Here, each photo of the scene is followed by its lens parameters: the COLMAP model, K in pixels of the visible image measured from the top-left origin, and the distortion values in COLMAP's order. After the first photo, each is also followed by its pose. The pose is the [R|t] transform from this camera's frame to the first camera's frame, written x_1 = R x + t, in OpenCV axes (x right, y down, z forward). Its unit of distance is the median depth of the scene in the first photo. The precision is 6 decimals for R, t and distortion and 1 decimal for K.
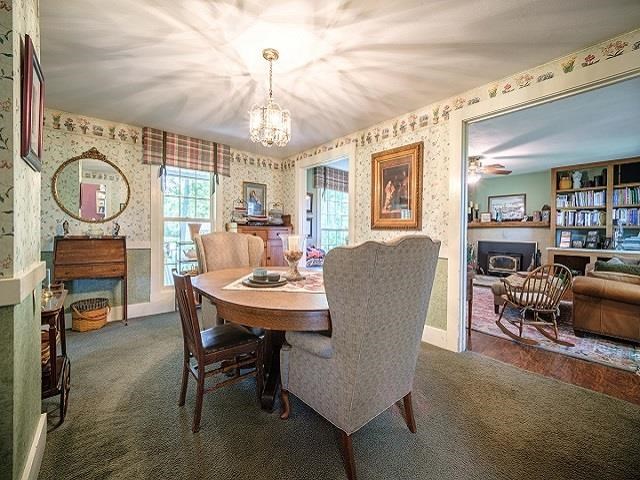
lens RADIAL K [[260.2, 0, 323.4], [0, 260.2, 234.5], [0, 0, 1]] dist [0.006253, 0.001530]
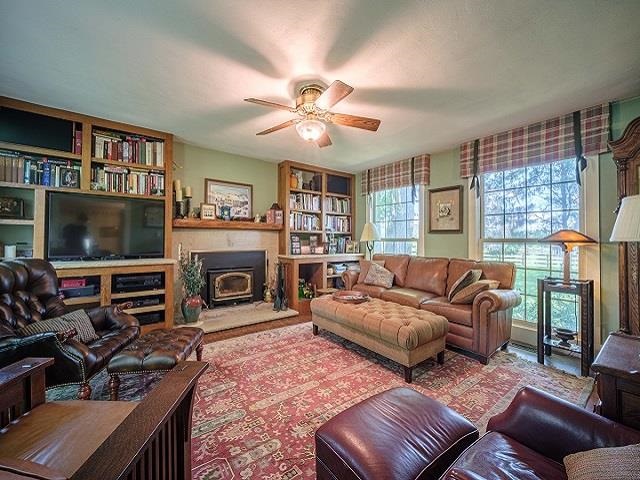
lens RADIAL K [[260.2, 0, 319.8], [0, 260.2, 239.3], [0, 0, 1]] dist [0.006253, 0.001530]
pose [[0.080132, -0.010168, 0.996732, 0.057690], [0.001031, 0.999948, 0.010118, -0.009550], [-0.996784, 0.000217, 0.080138, 0.837112]]
